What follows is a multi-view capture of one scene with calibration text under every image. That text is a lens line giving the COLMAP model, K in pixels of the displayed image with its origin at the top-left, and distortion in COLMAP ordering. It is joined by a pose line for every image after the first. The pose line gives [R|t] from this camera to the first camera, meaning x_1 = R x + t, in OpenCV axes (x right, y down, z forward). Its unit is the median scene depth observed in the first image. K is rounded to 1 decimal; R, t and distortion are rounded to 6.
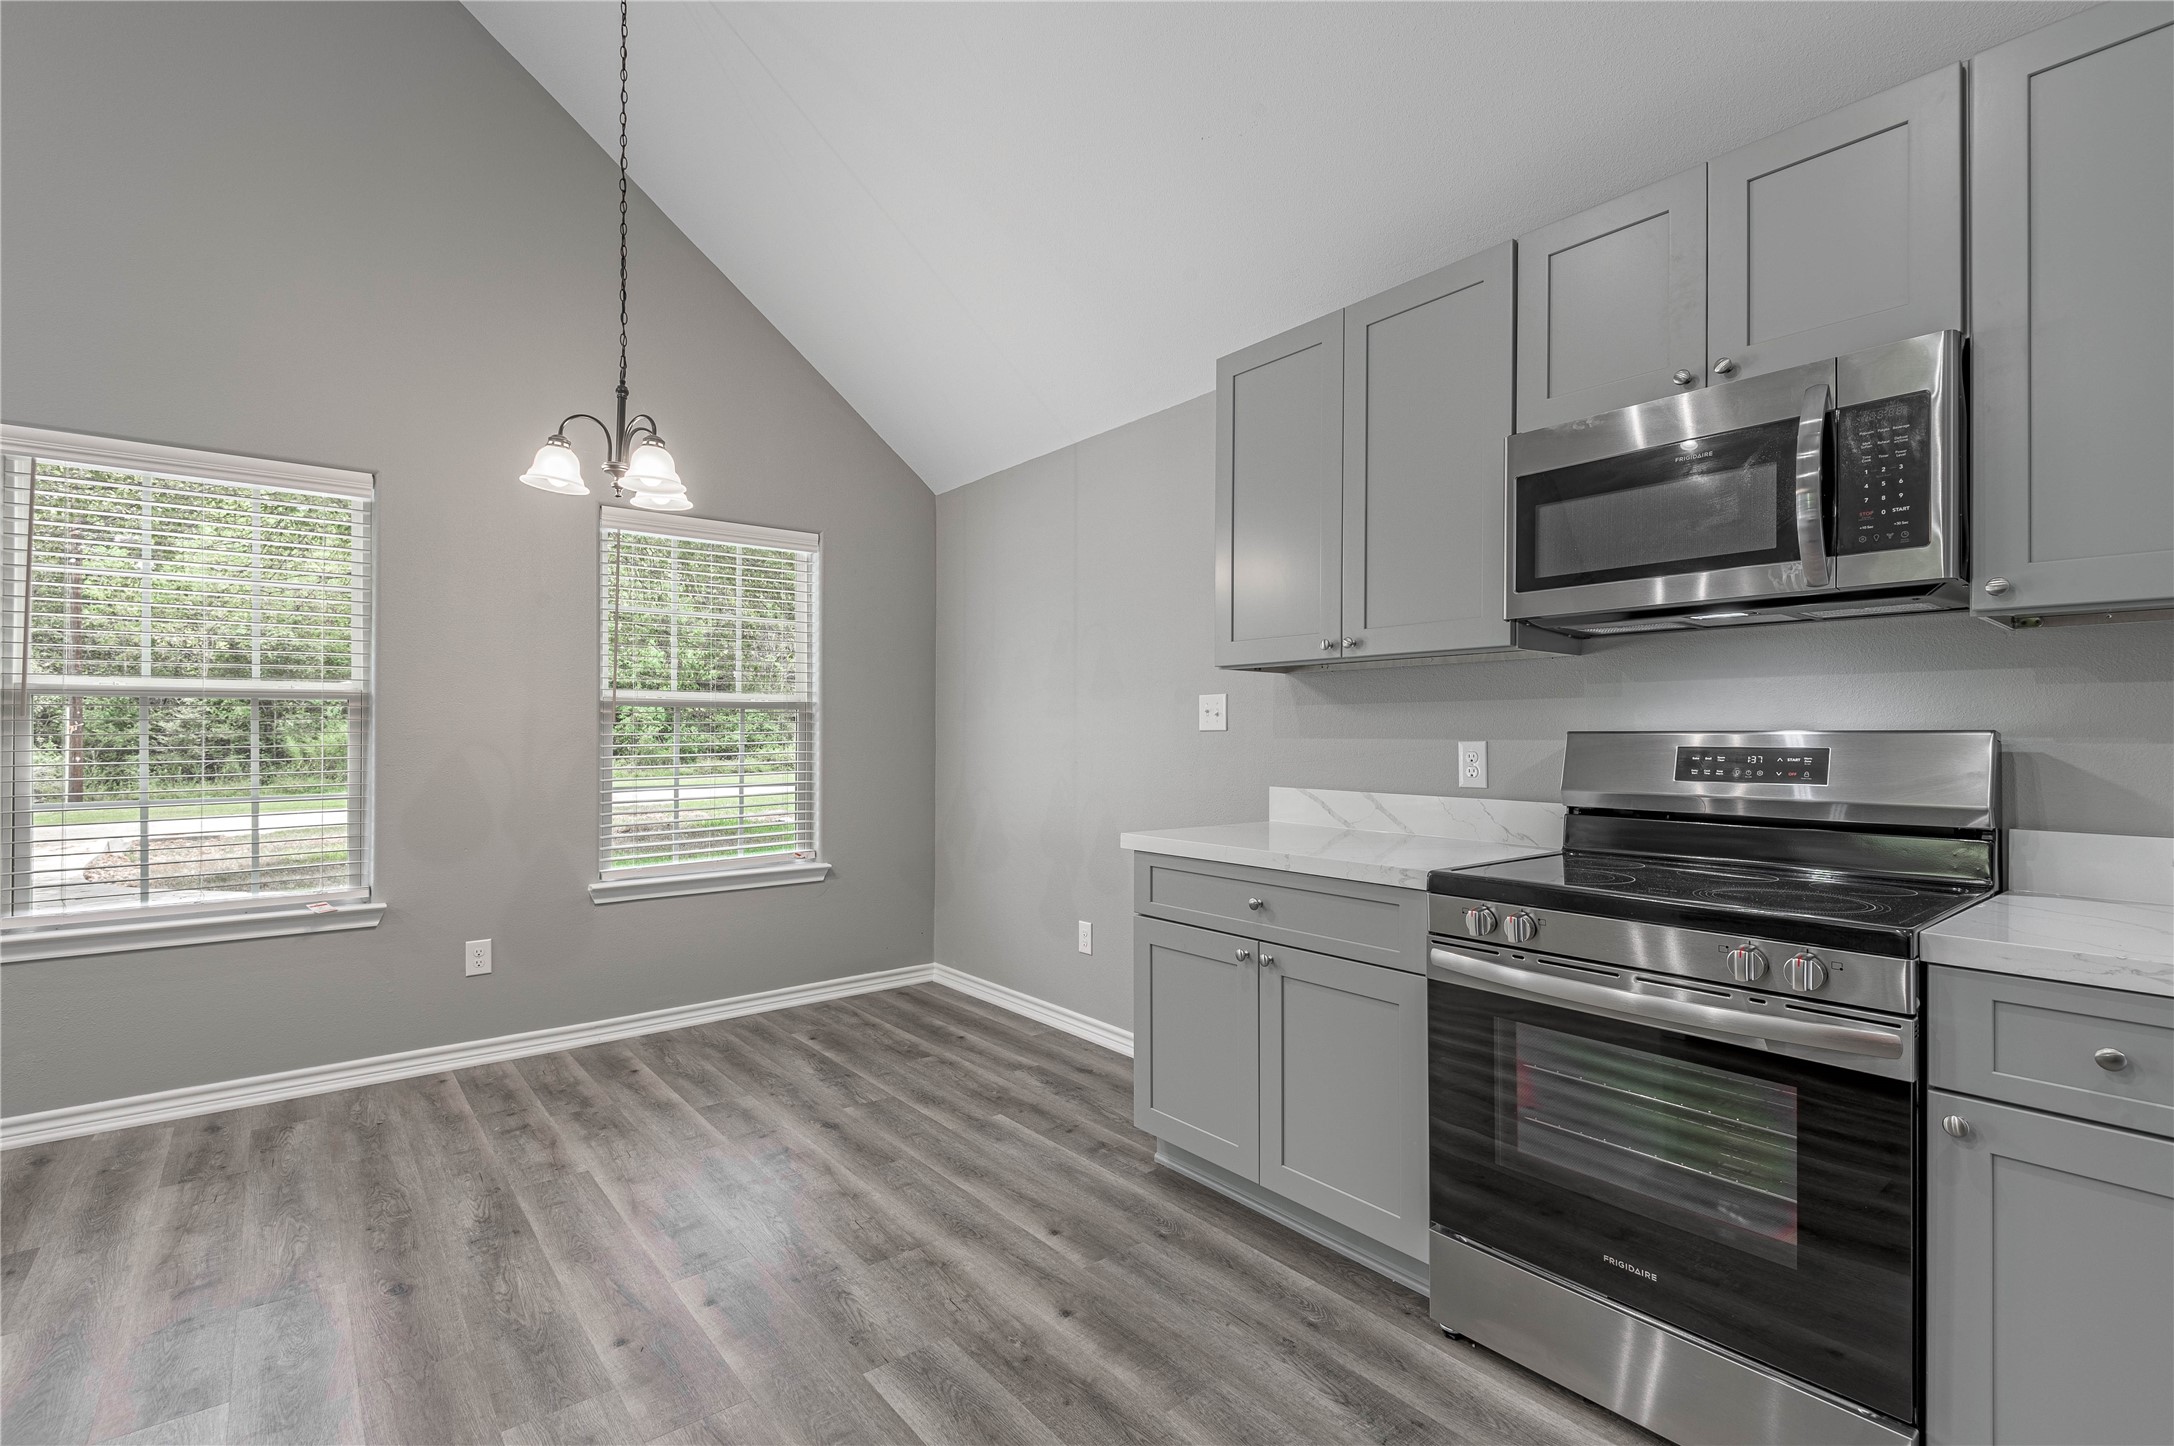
lens RADIAL K [[1011.8, 0, 1109.4], [0, 1011.8, 729.7], [0, 0, 1]] dist [0.017378, -0.011870]
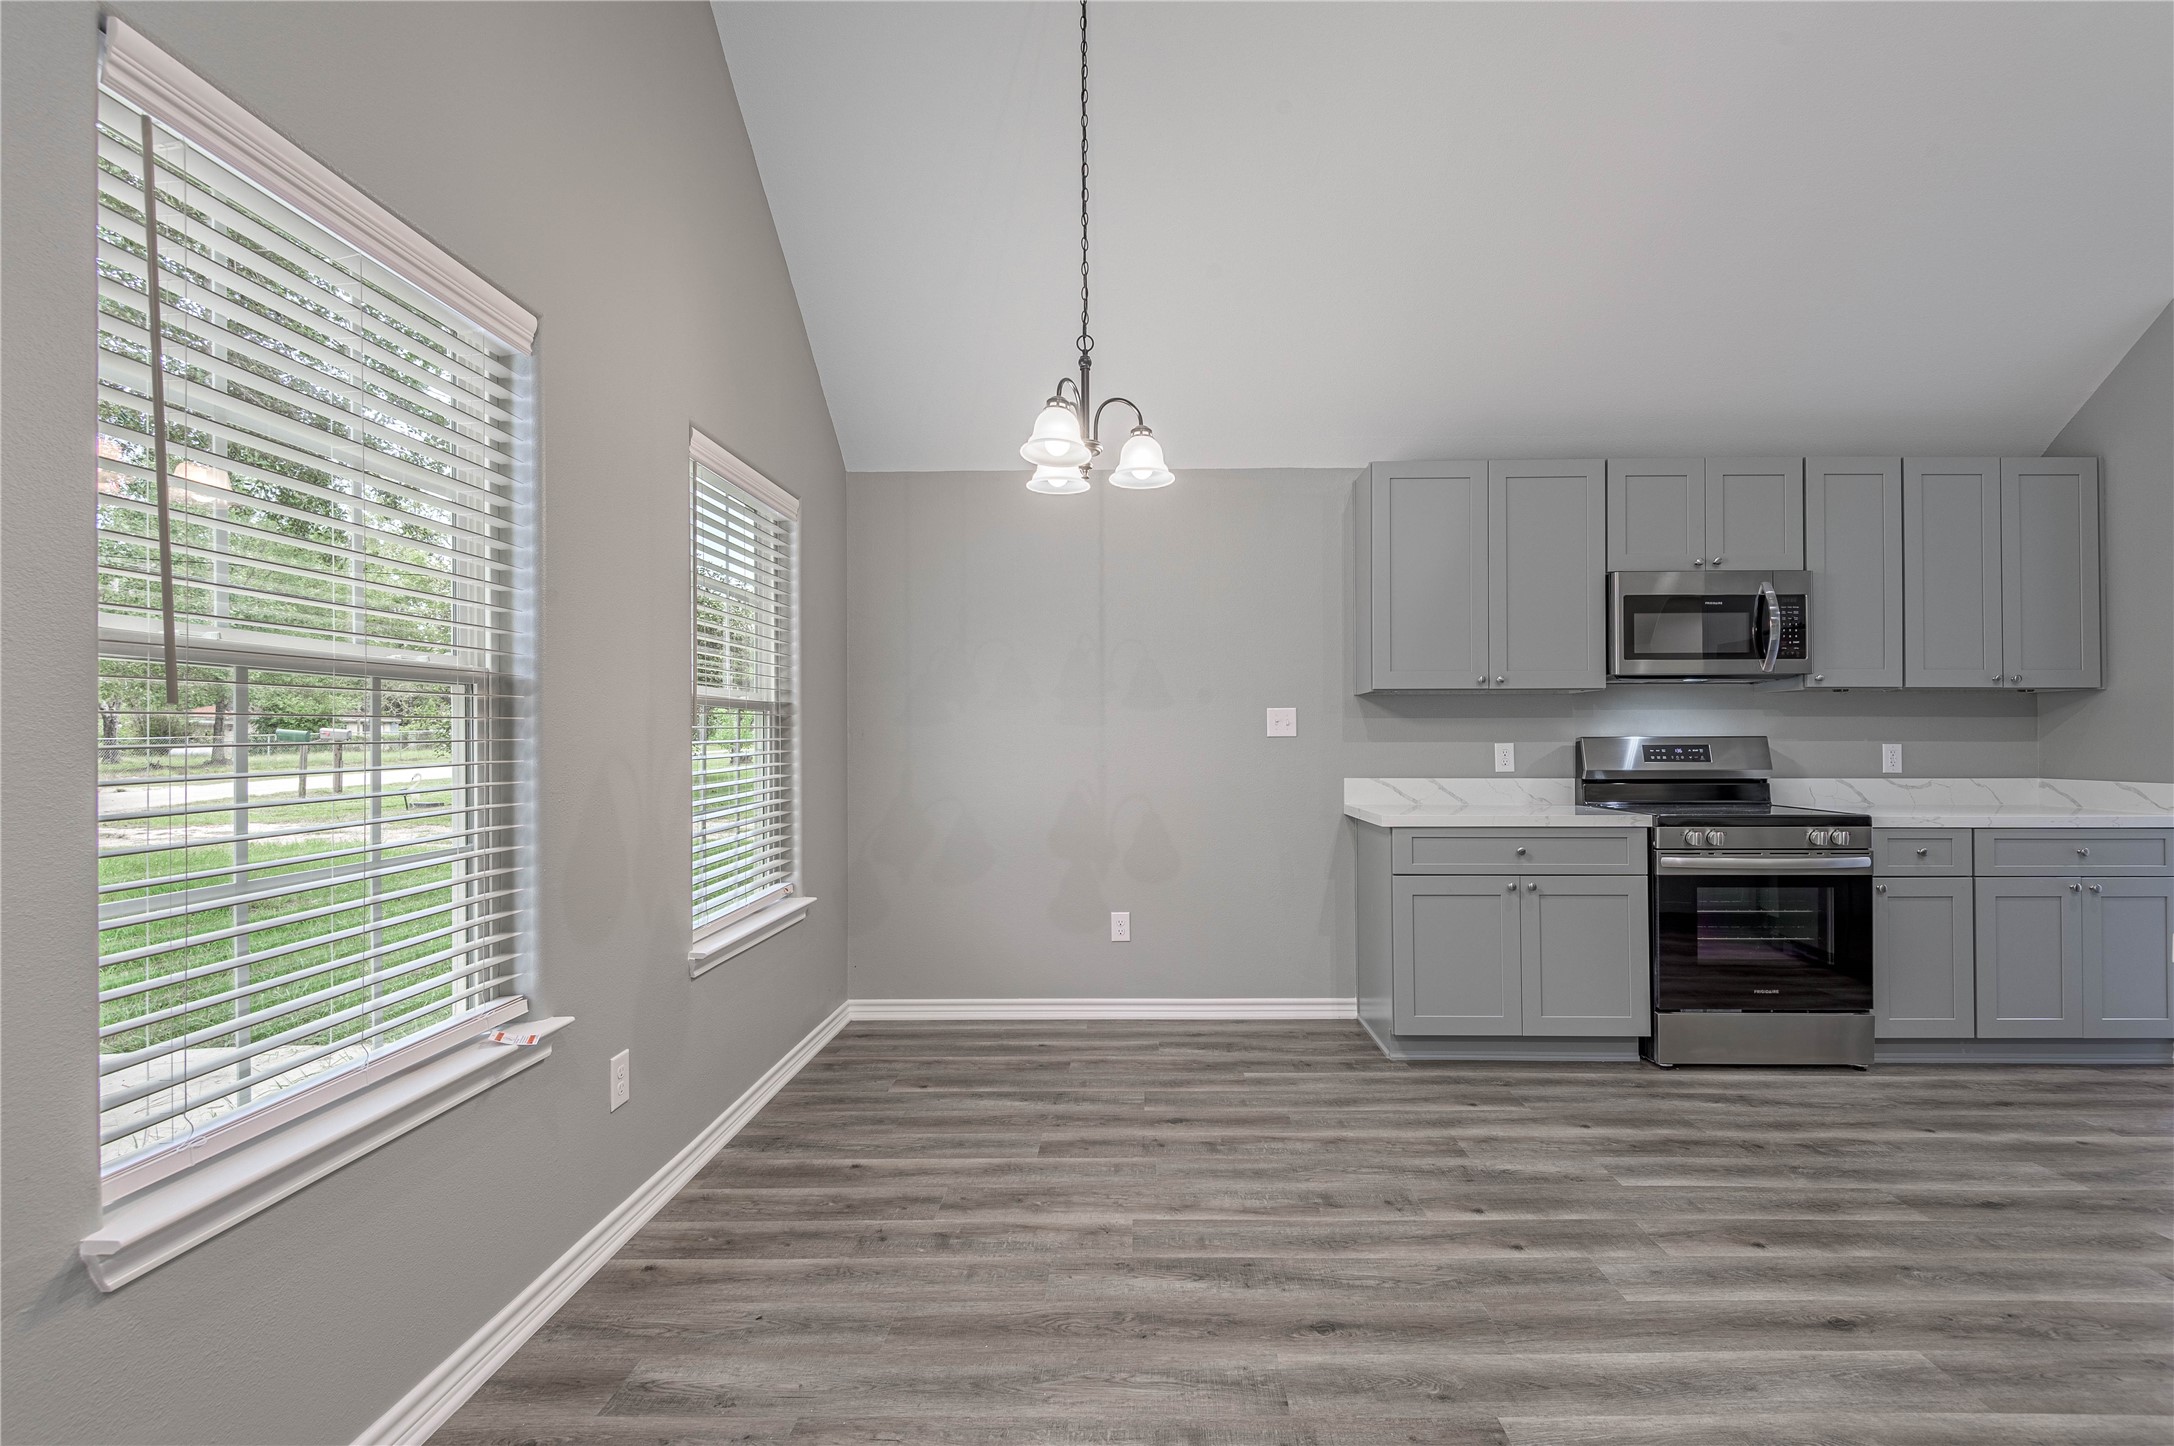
lens RADIAL K [[1011.8, 0, 1127.2], [0, 1011.8, 732.6], [0, 0, 1]] dist [0.017378, -0.011870]
pose [[0.635683, 0.002394, 0.771946, -1.127255], [0.000988, 0.999992, -0.003915, -0.000003], [-0.771949, 0.003251, 0.635676, 0.392713]]
